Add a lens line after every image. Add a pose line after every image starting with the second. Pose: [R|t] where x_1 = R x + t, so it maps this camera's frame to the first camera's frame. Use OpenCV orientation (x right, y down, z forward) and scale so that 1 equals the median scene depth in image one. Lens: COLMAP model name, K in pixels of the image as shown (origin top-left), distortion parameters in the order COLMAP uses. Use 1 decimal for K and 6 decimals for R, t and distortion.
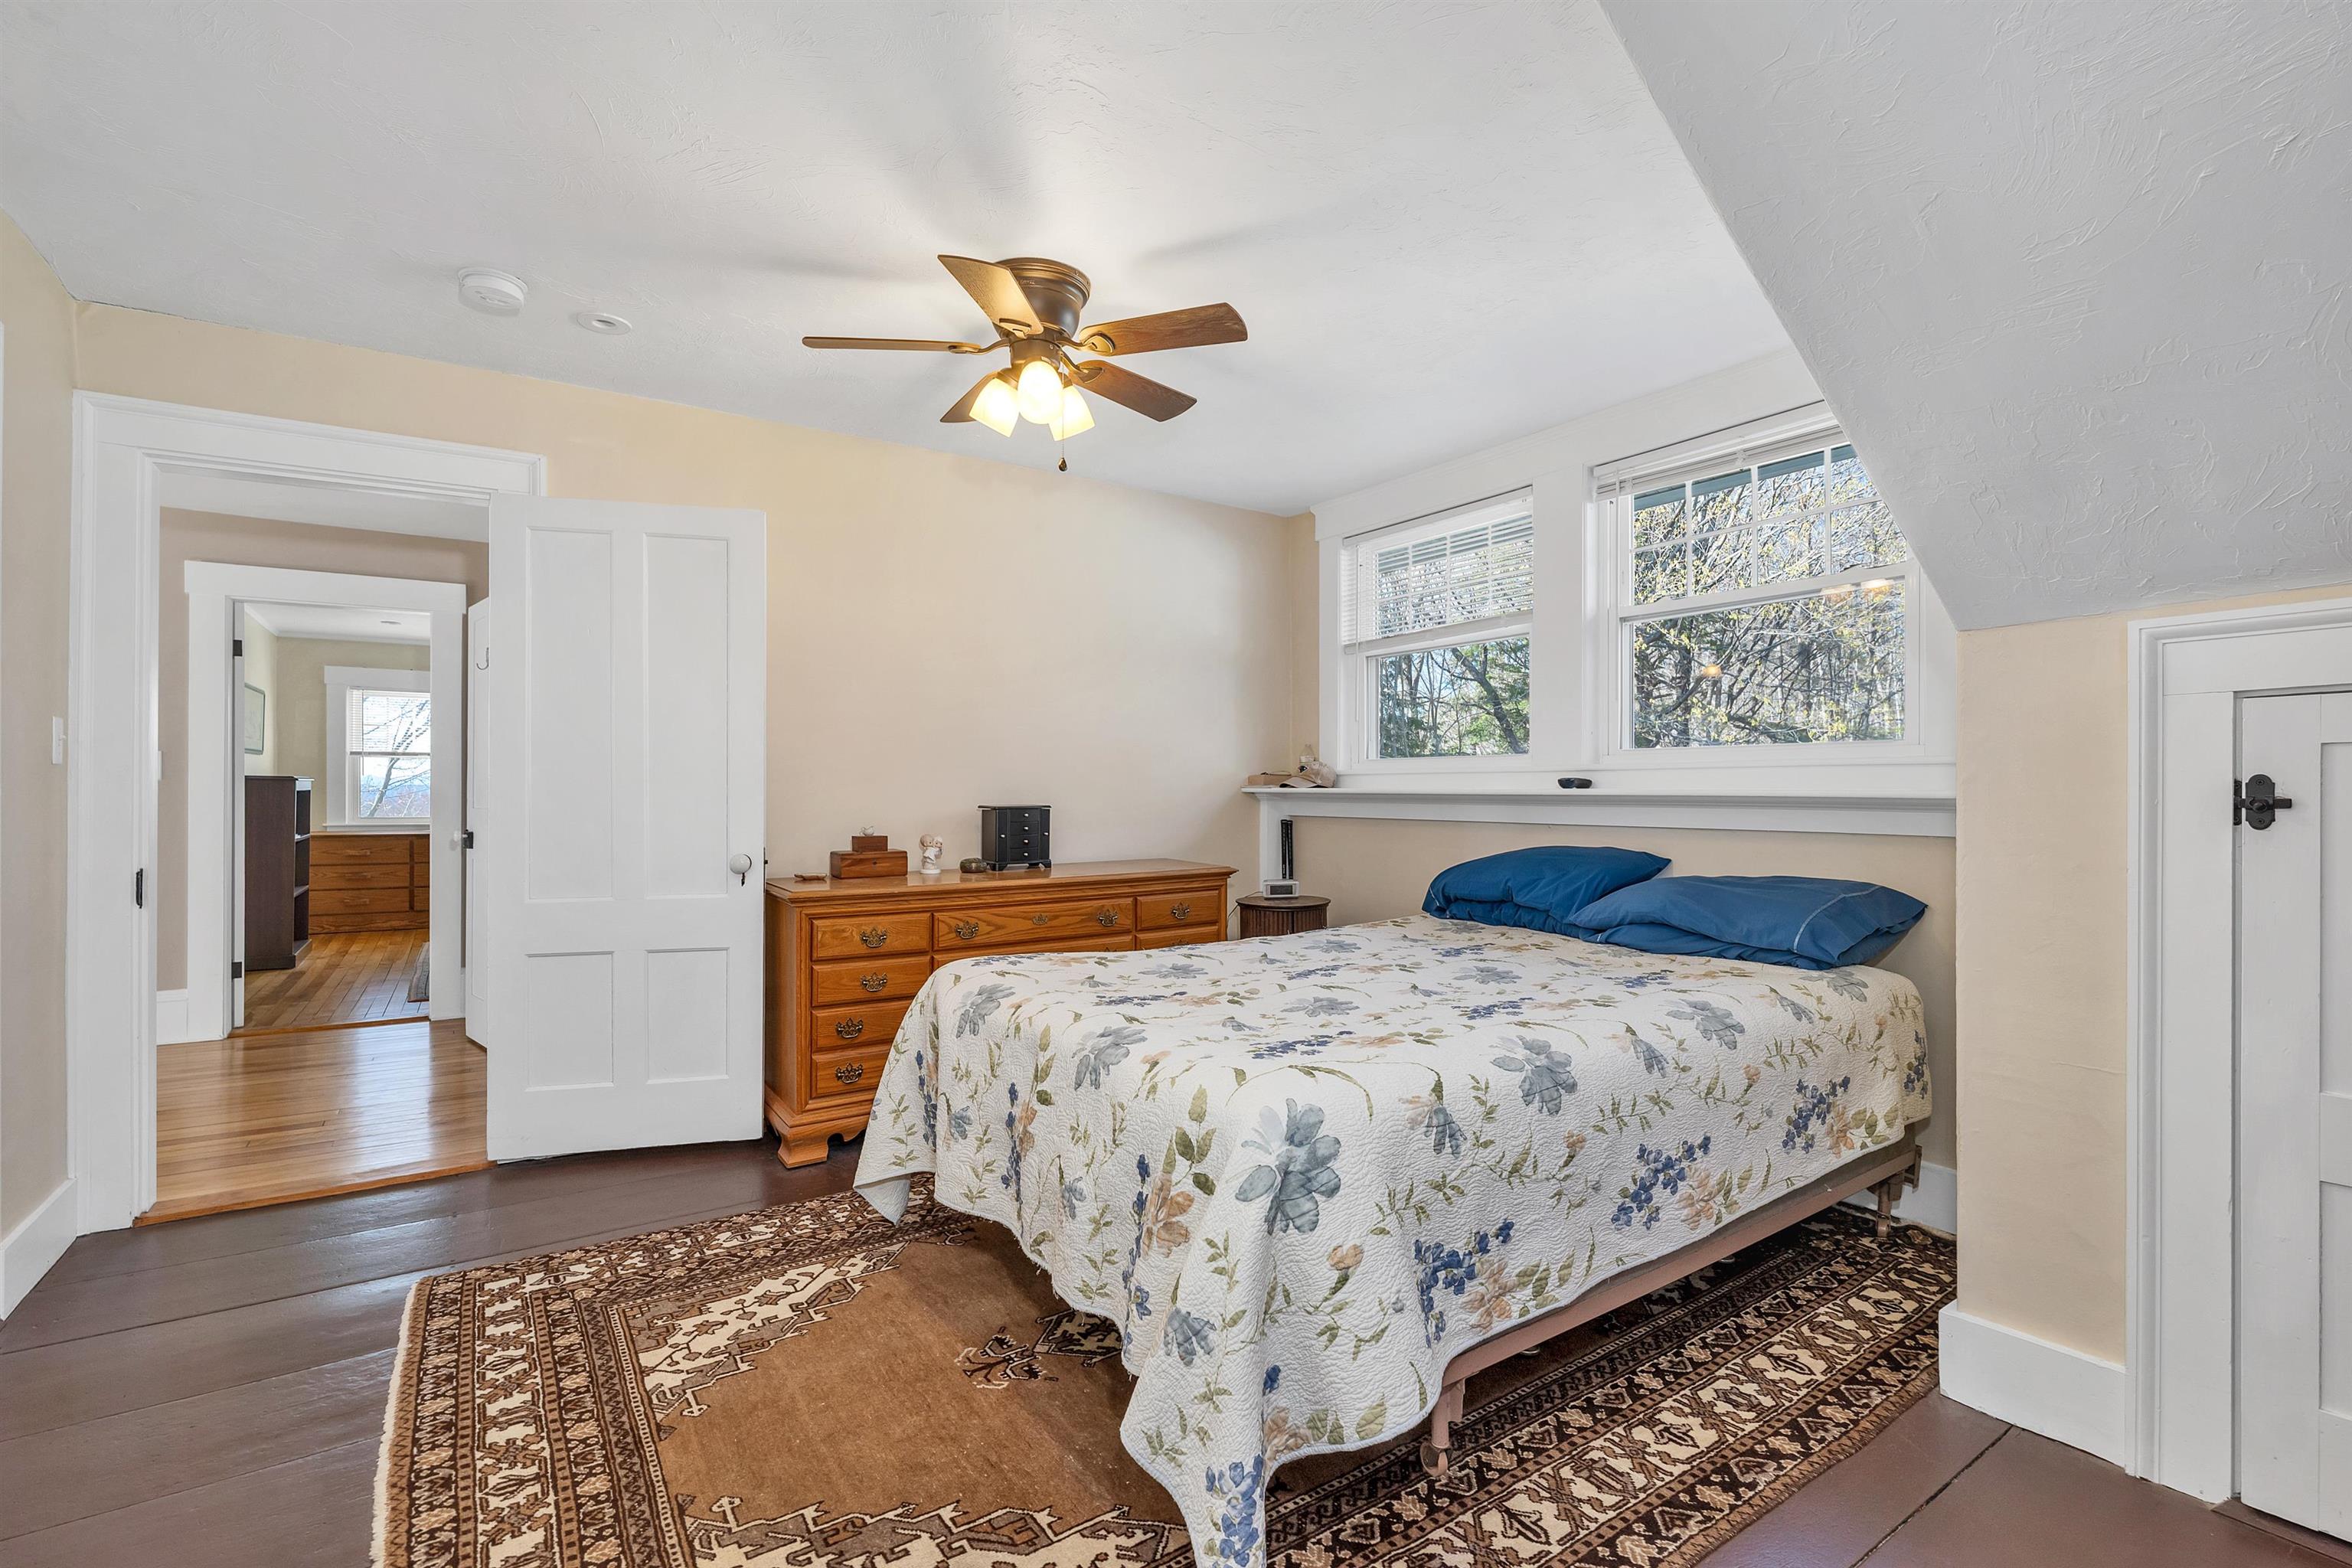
lens RADIAL K [[1078.1, 0, 1100.5], [0, 1078.1, 789.1], [0, 0, 1]] dist [-0.000464, -0.000160]
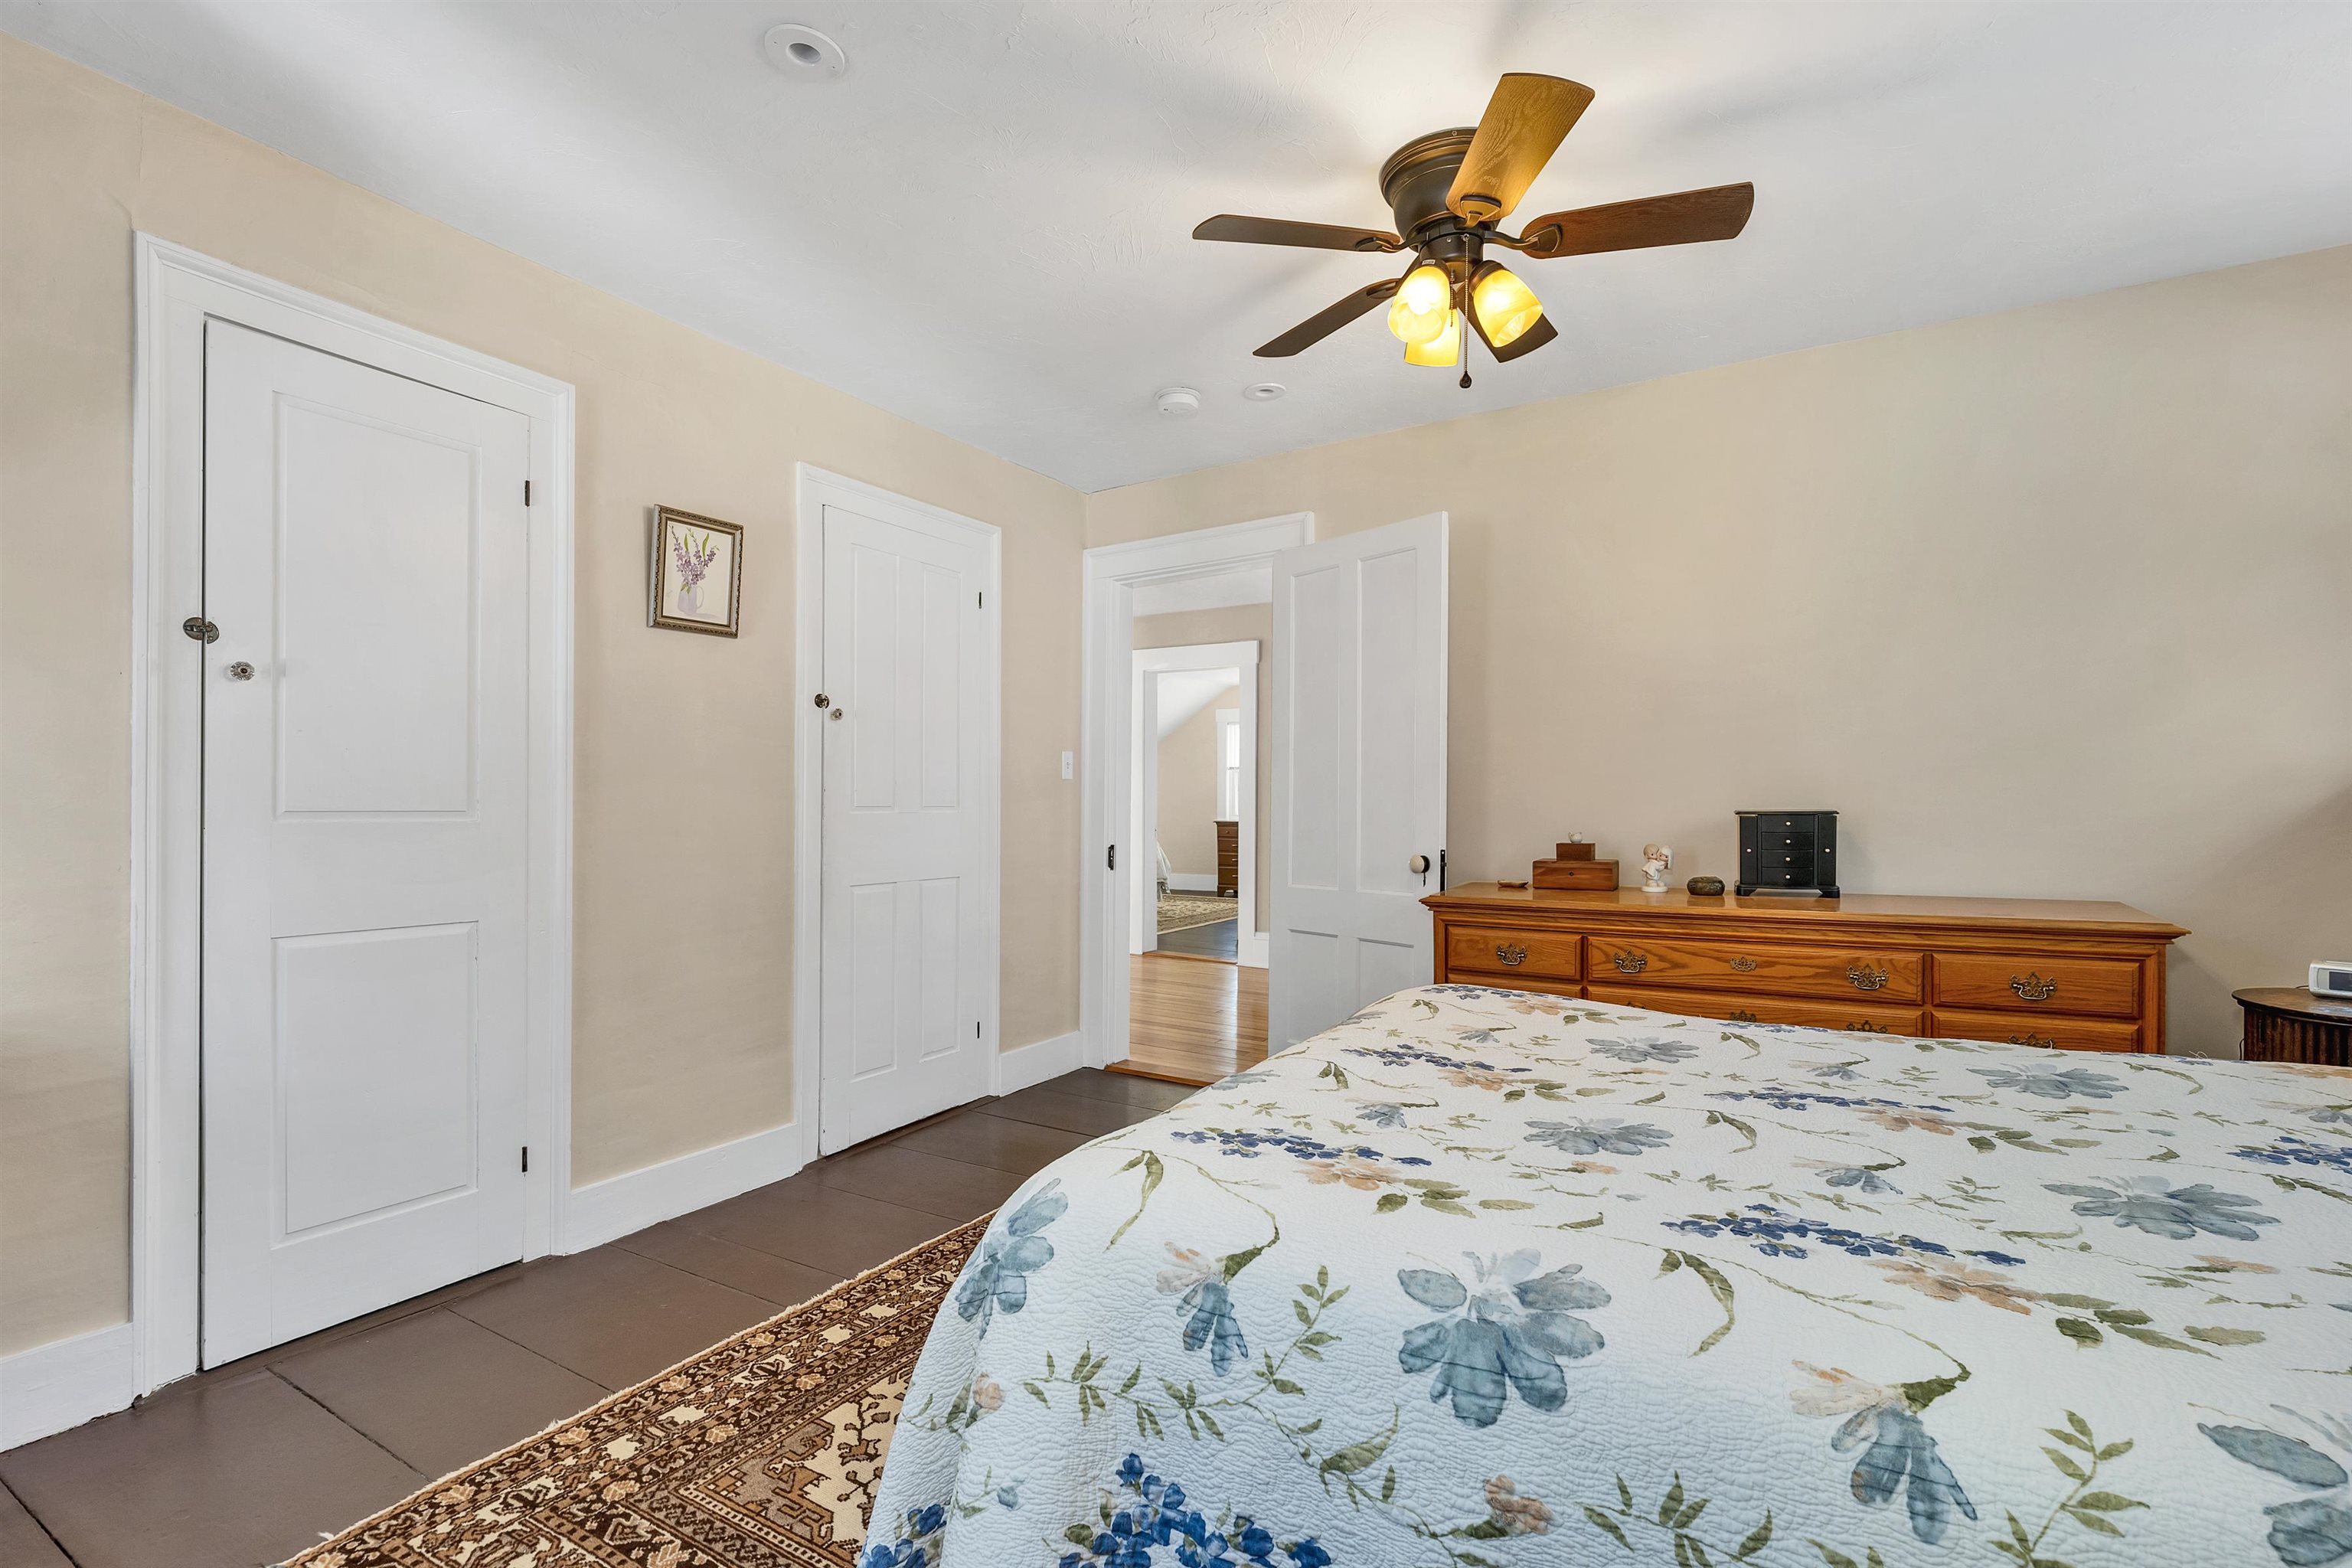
lens RADIAL K [[1023.6, 0, 1182.6], [0, 1023.6, 806.4], [0, 0, 1]] dist [-0.001368, -0.000162]
pose [[0.454993, 0.005942, -0.890475, 0.424179], [0.003564, 0.999958, 0.008494, 0.005517], [0.890488, -0.007039, 0.454952, 0.361144]]
